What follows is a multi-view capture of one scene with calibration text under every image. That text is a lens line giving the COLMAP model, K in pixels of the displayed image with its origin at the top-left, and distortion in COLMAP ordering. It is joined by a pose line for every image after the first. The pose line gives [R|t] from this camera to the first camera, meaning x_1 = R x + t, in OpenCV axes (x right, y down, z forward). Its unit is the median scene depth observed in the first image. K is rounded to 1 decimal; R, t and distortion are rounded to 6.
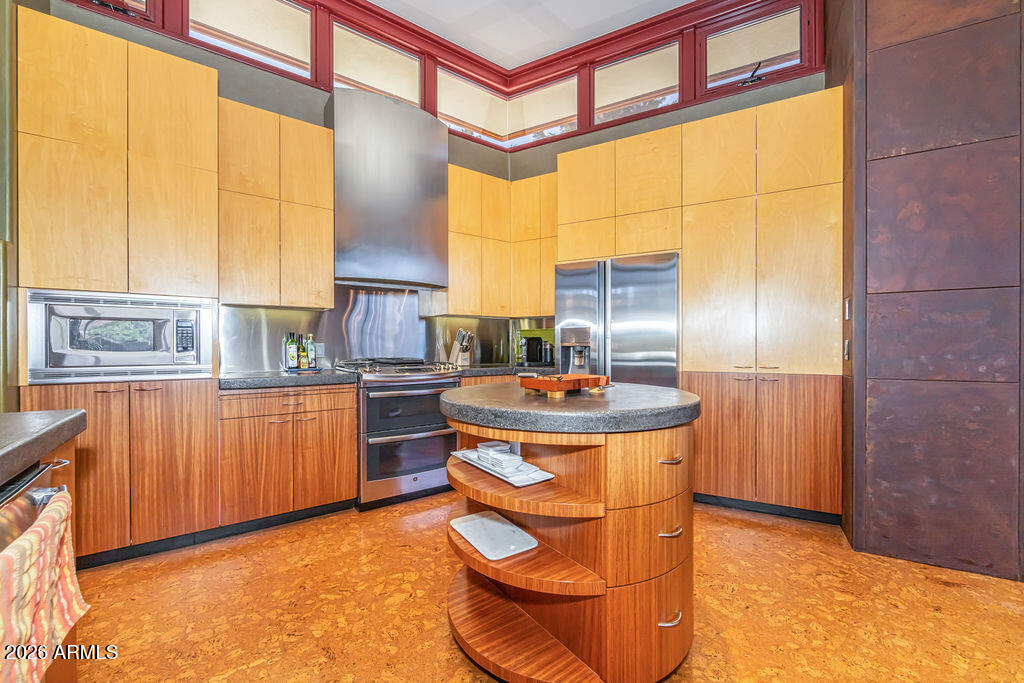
lens RADIAL K [[416.2, 0, 508.0], [0, 416.2, 353.7], [0, 0, 1]] dist [-0.001990, -0.000102]
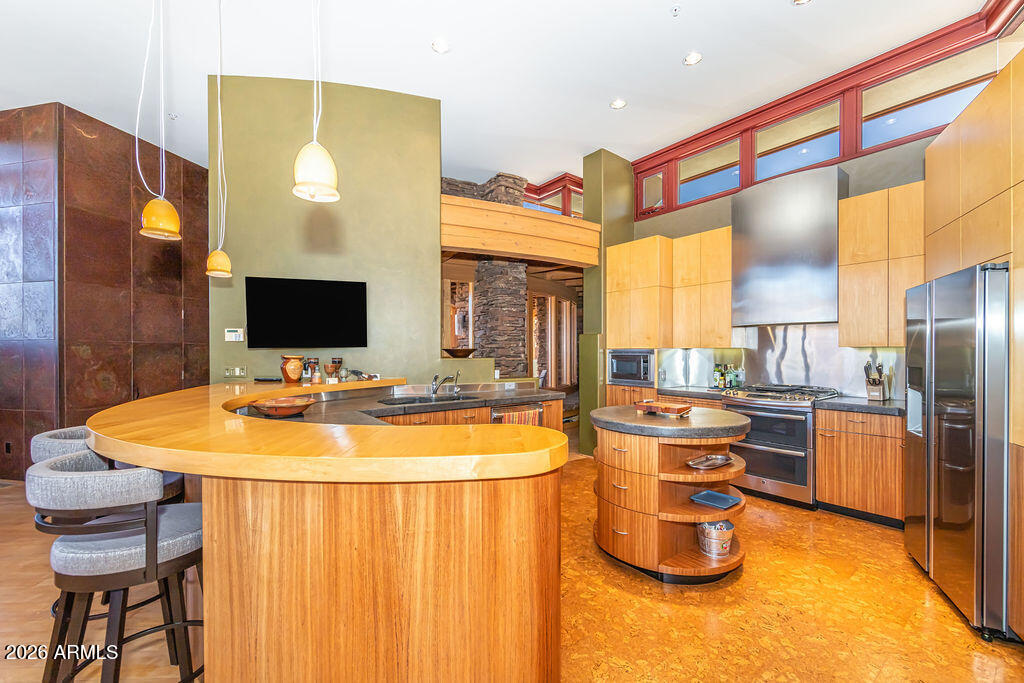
lens RADIAL K [[416.2, 0, 508.0], [0, 416.2, 353.7], [0, 0, 1]] dist [-0.001990, -0.000102]
pose [[0.016769, 0.007173, -0.999834, 1.462170], [-0.004468, 0.999965, 0.007099, -0.129921], [0.999849, 0.004348, 0.016801, 0.272205]]
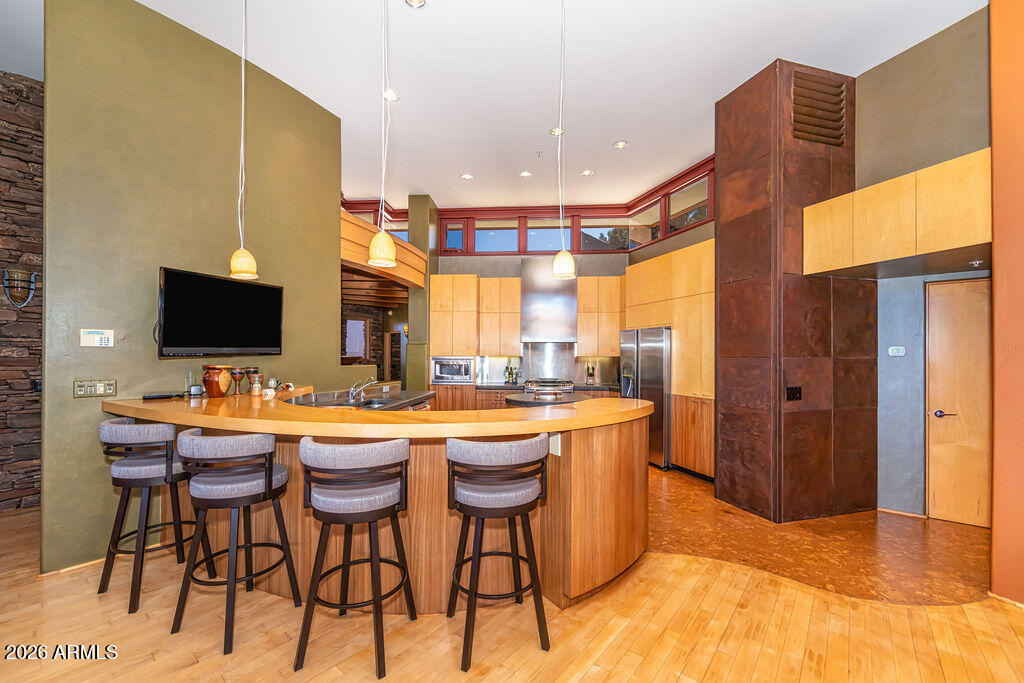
lens RADIAL K [[416.2, 0, 508.0], [0, 416.2, 353.7], [0, 0, 1]] dist [-0.001990, -0.000102]
pose [[0.742830, 0.001730, -0.669478, 1.482578], [-0.008277, 0.999944, -0.006600, -0.147273], [0.669429, 0.010444, 0.742803, -1.038967]]
